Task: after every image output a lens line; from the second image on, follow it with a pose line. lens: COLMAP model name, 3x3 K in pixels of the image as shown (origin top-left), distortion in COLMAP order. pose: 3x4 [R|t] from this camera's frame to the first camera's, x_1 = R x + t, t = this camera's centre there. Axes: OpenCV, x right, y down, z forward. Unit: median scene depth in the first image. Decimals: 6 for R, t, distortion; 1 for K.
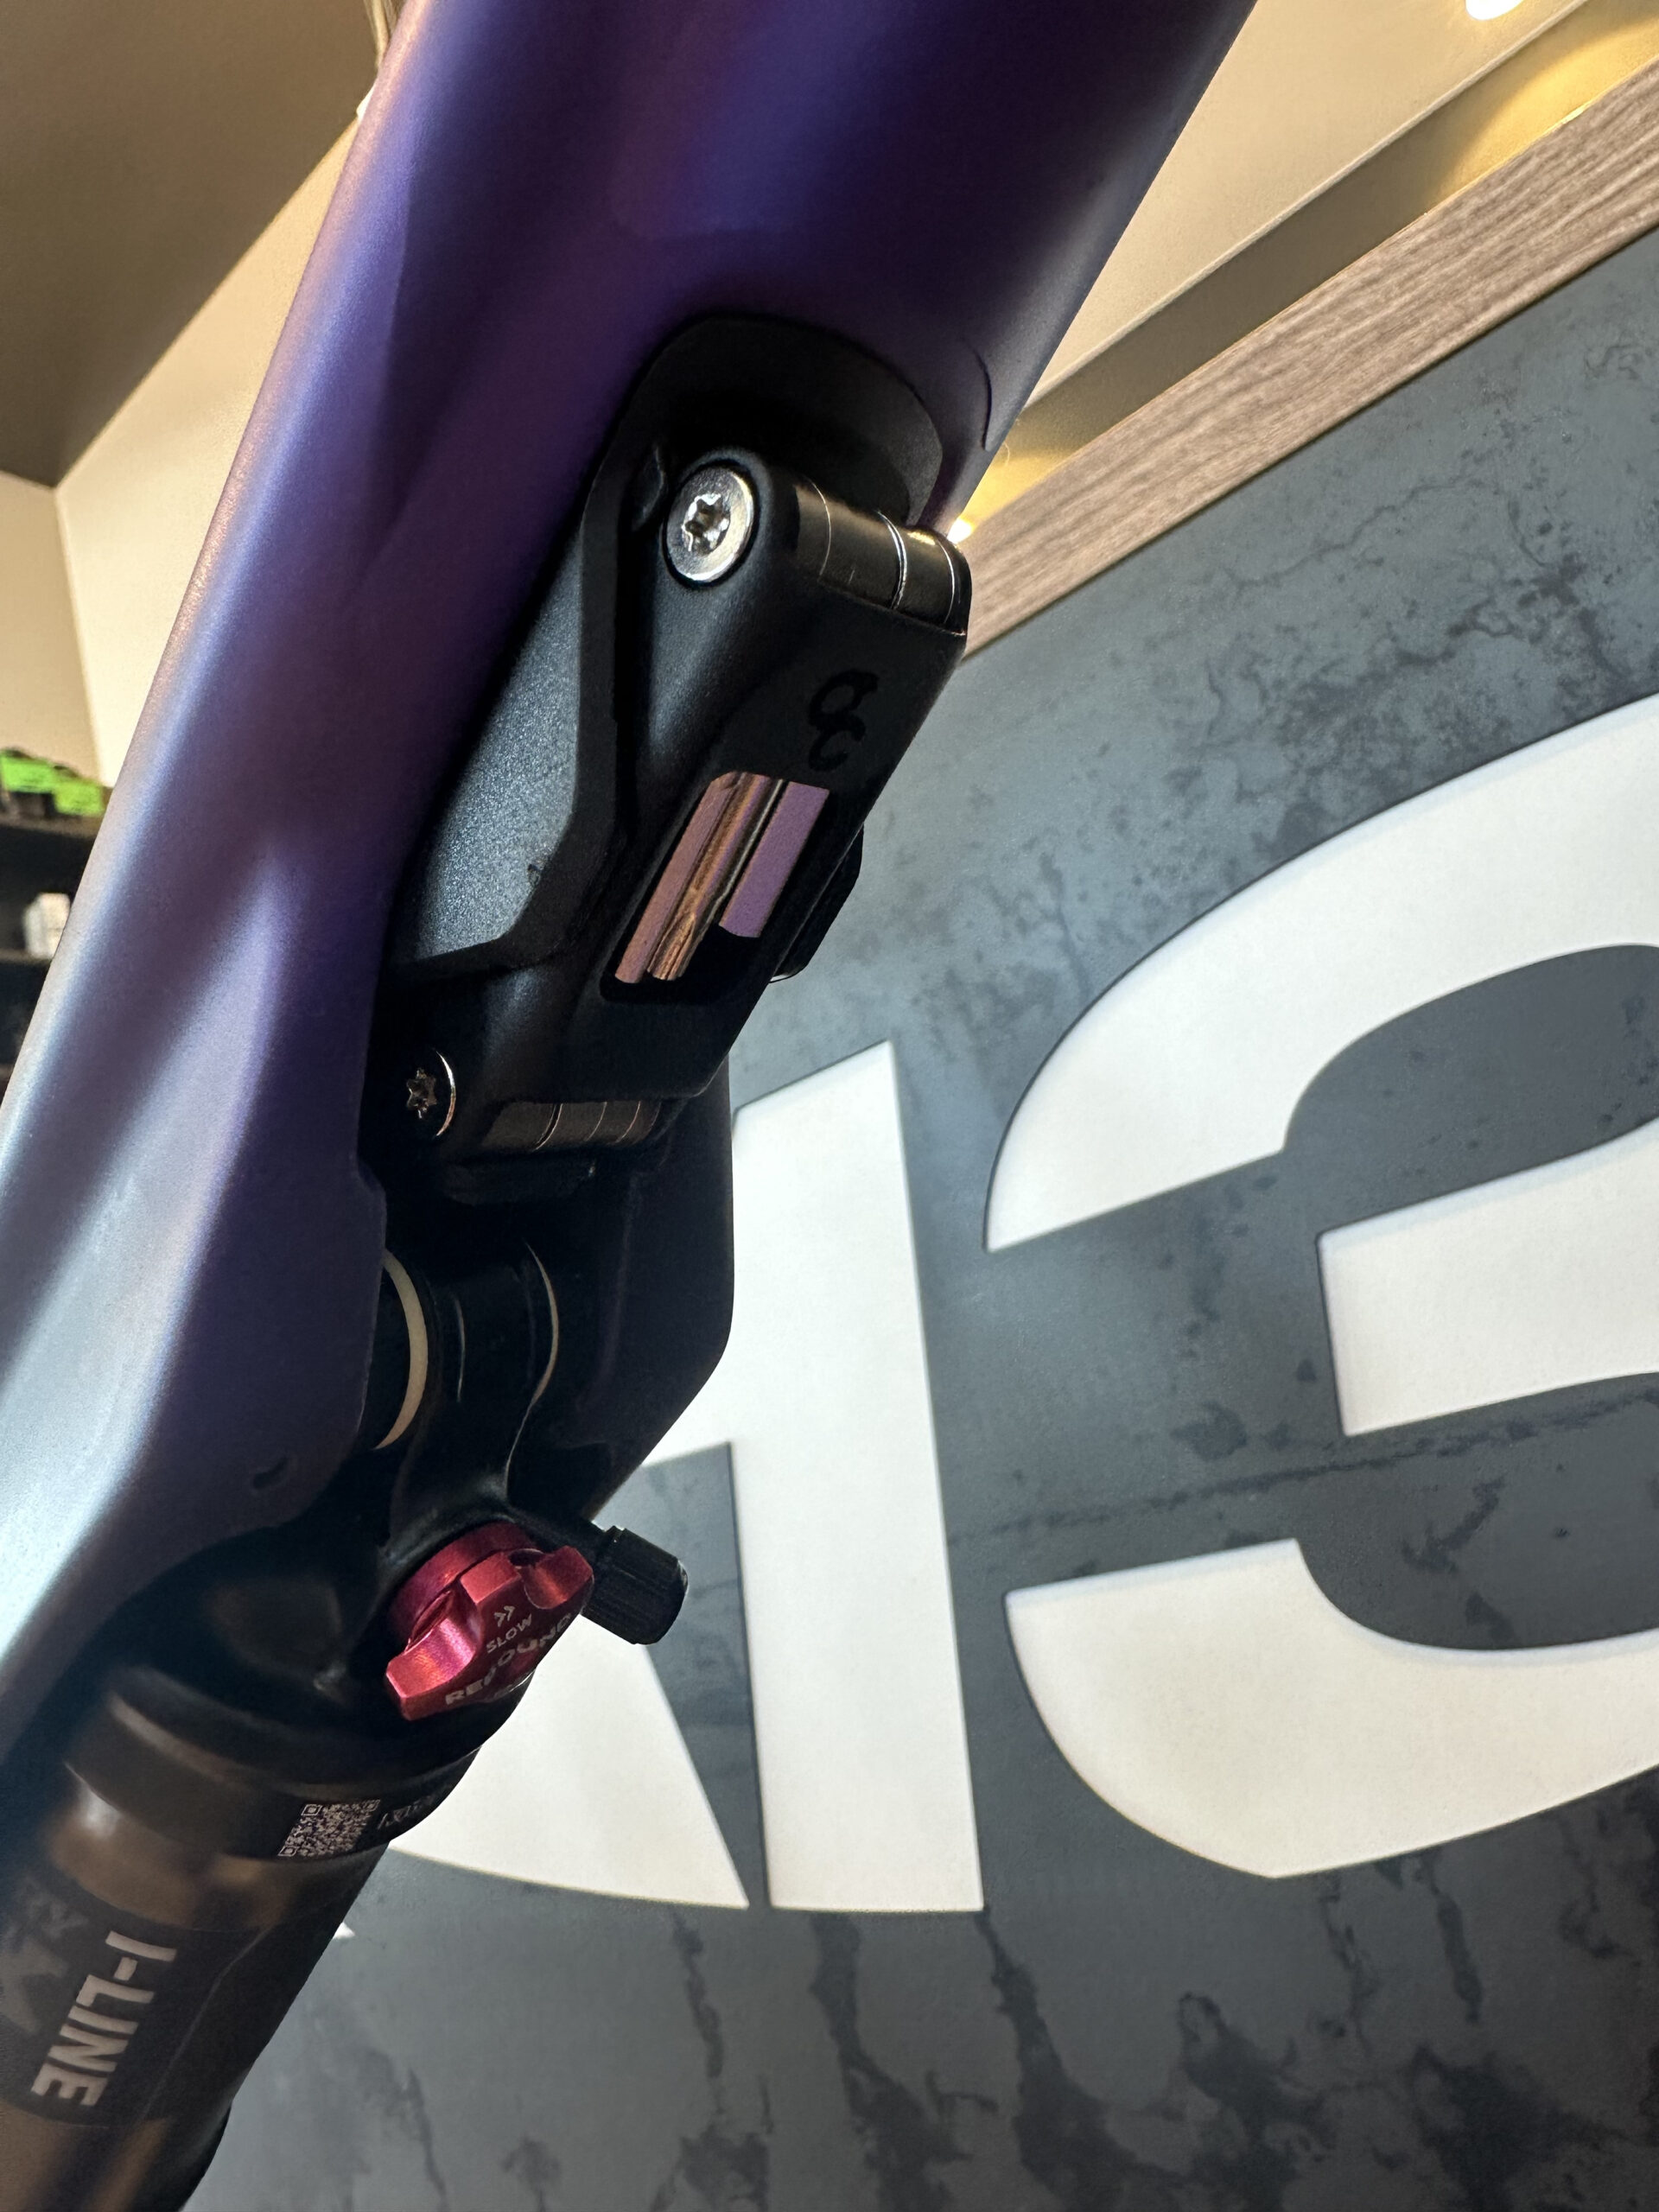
lens RADIAL K [[1586.7, 0, 690.3], [0, 1586.7, 1022.4], [0, 0, 1]] dist [0.014591, -0.031596]
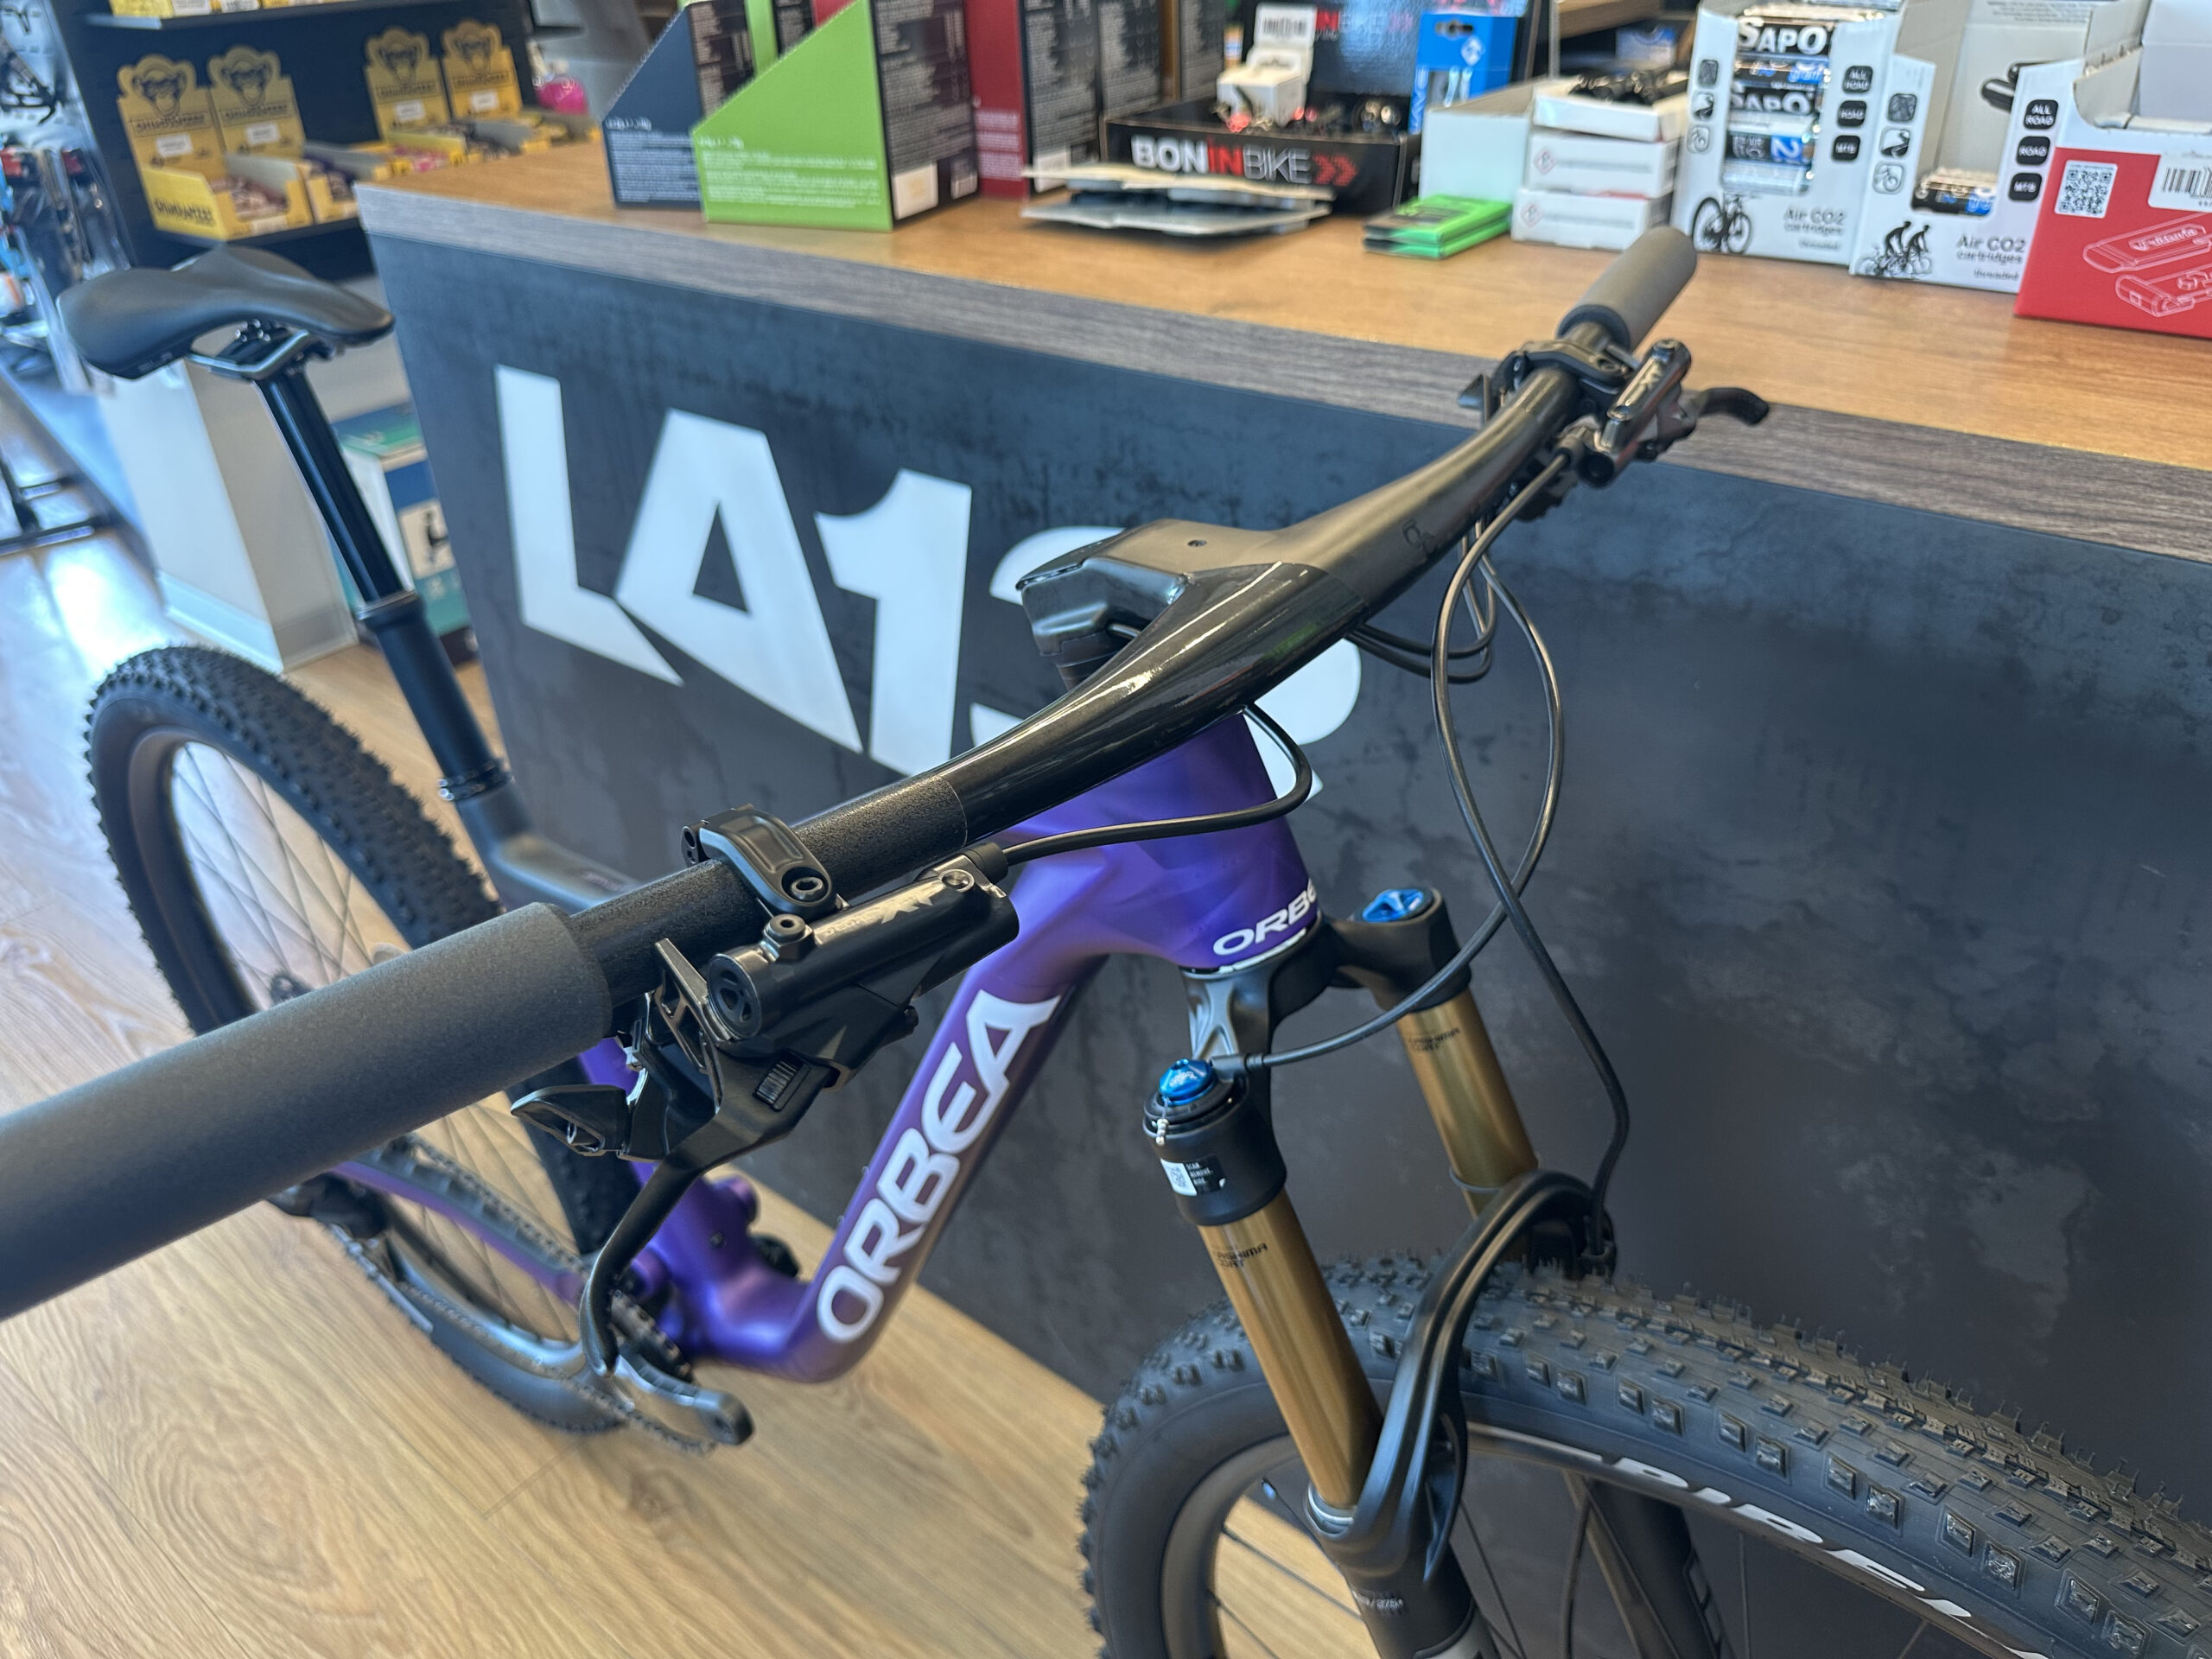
lens RADIAL K [[1586.7, 0, 1122.2], [0, 1586.7, 850.8], [0, 0, 1]] dist [0.014591, -0.031596]
pose [[0.973370, 0.140502, 0.181138, 0.012133], [-0.228769, 0.646060, 0.728197, -1.516502], [-0.014713, -0.750244, 0.660997, -0.920344]]
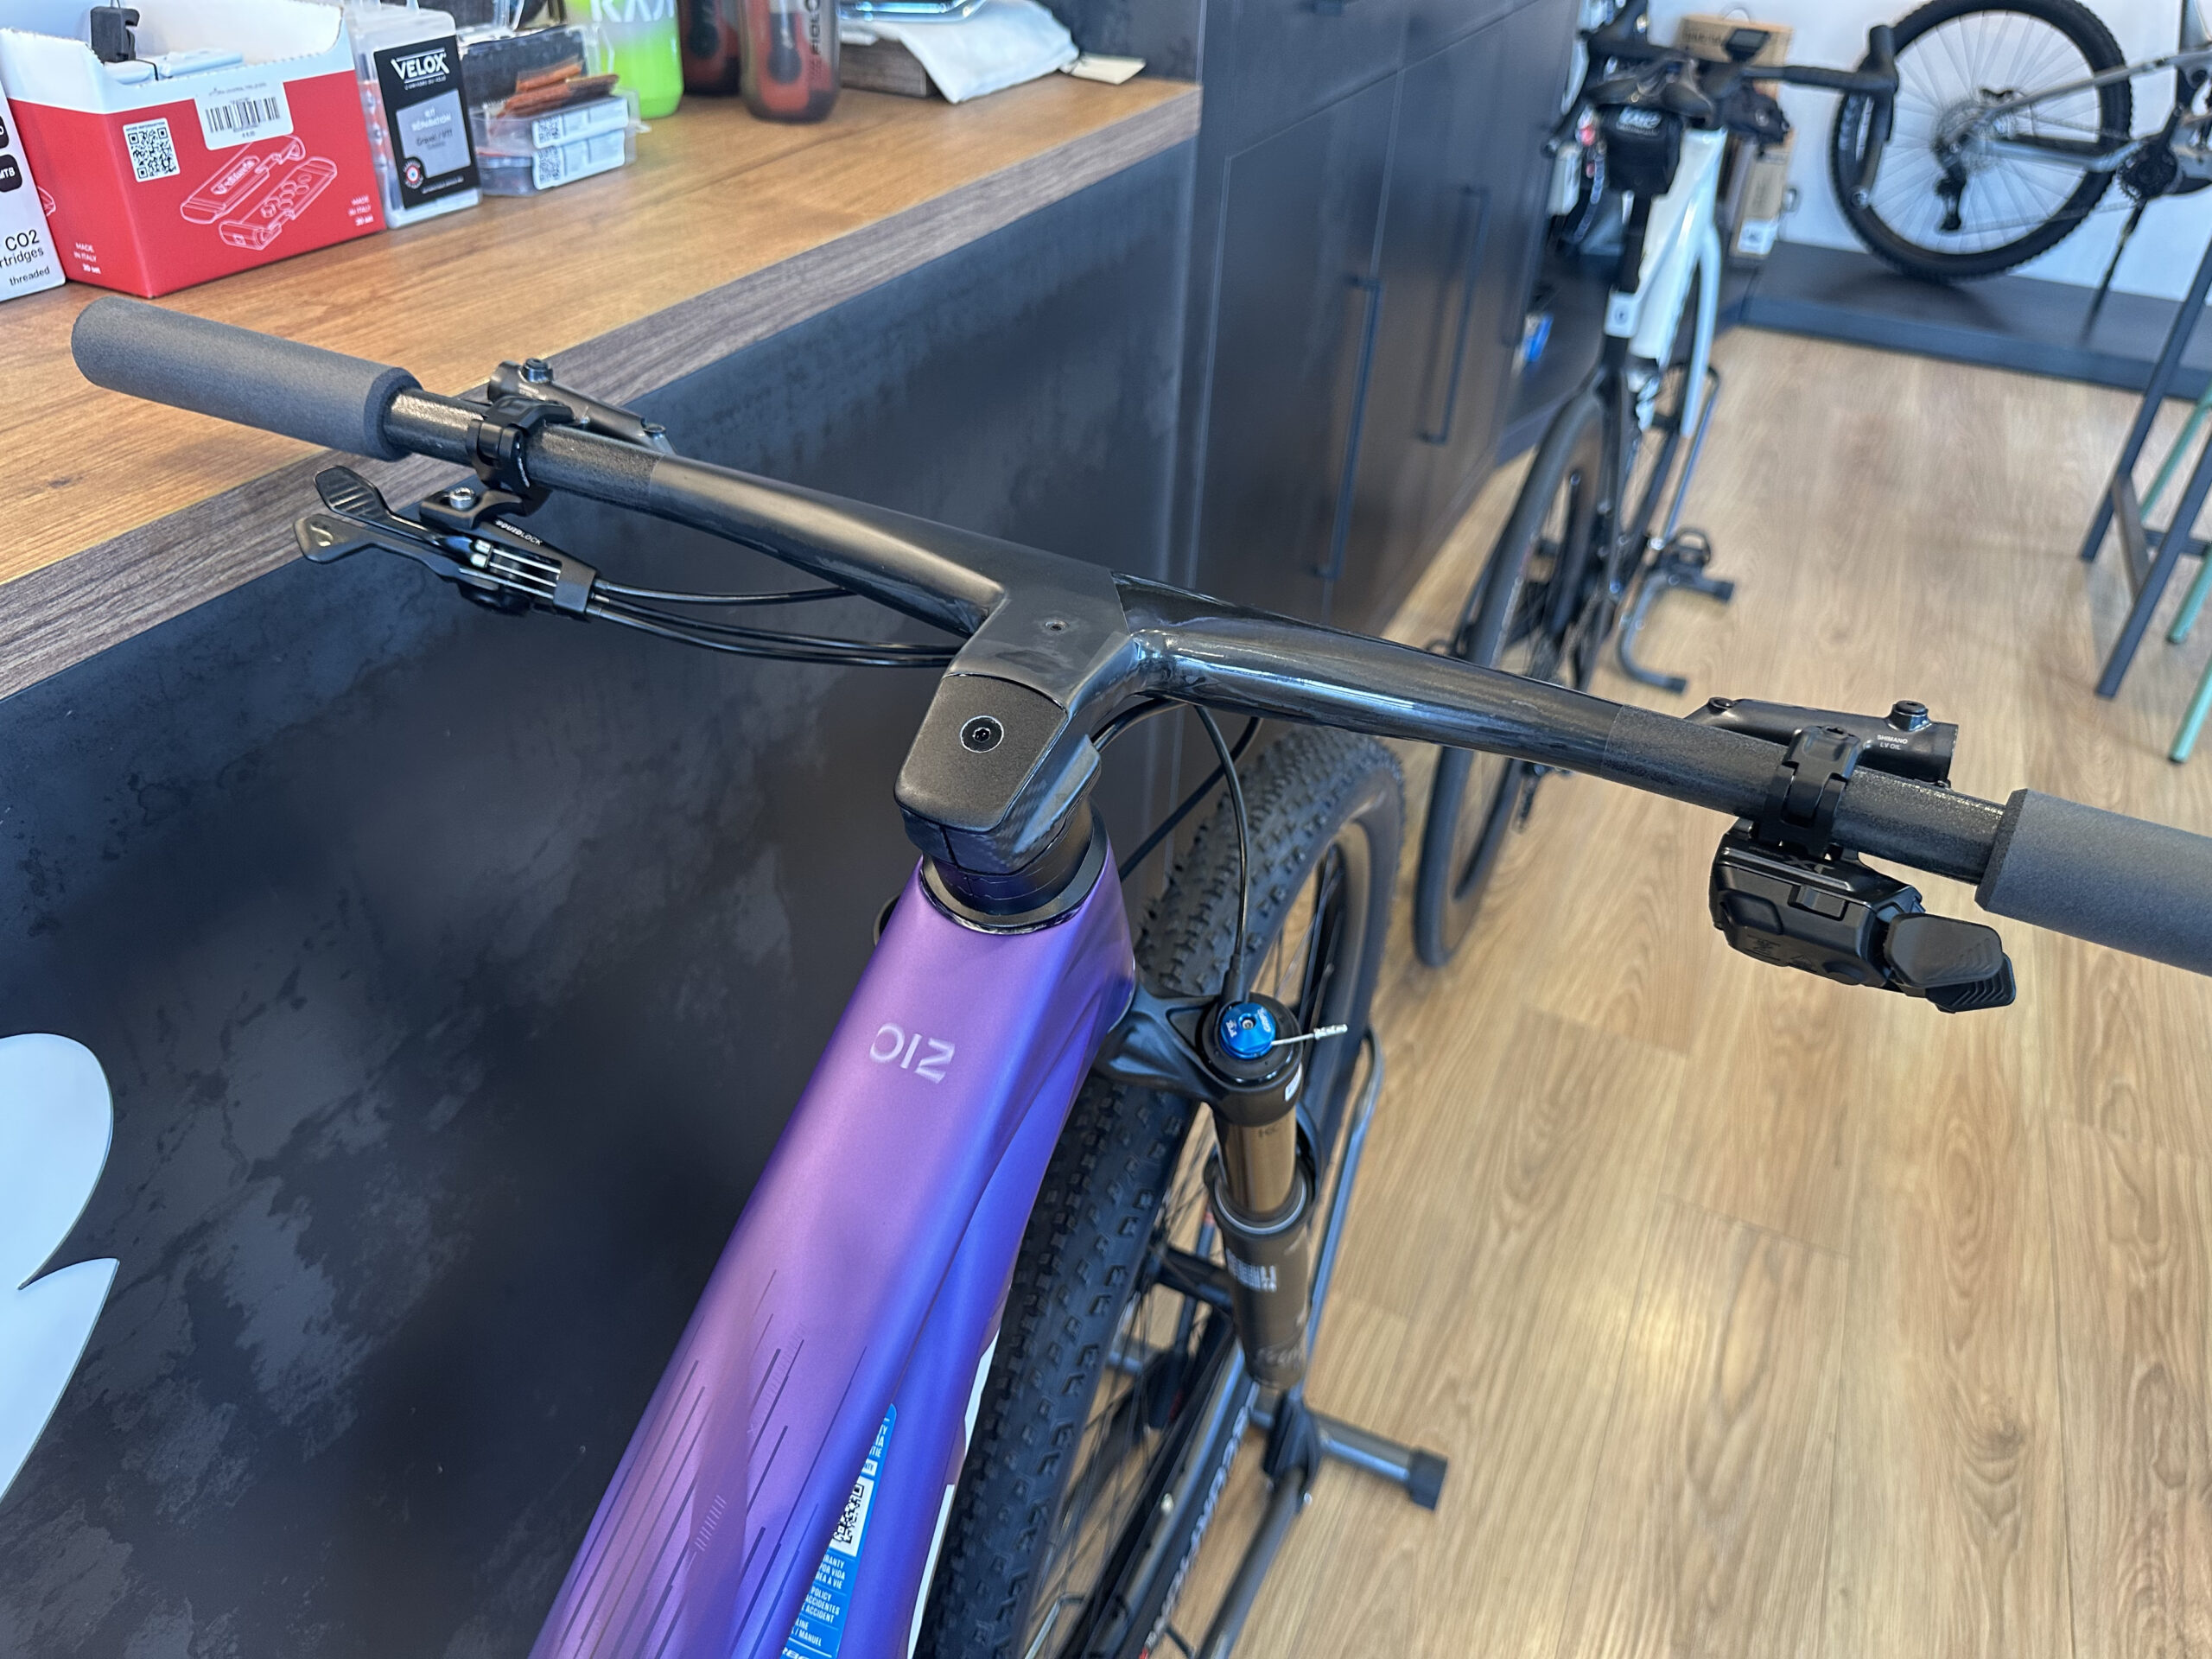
lens RADIAL K [[1586.7, 0, 1090.3], [0, 1586.7, 832.4], [0, 0, 1]] dist [0.014591, -0.031596]
pose [[-0.317172, -0.332250, 0.888263, -0.783509], [-0.244744, 0.933573, 0.261807, -0.934414], [-0.916244, -0.134359, -0.377419, 0.477452]]
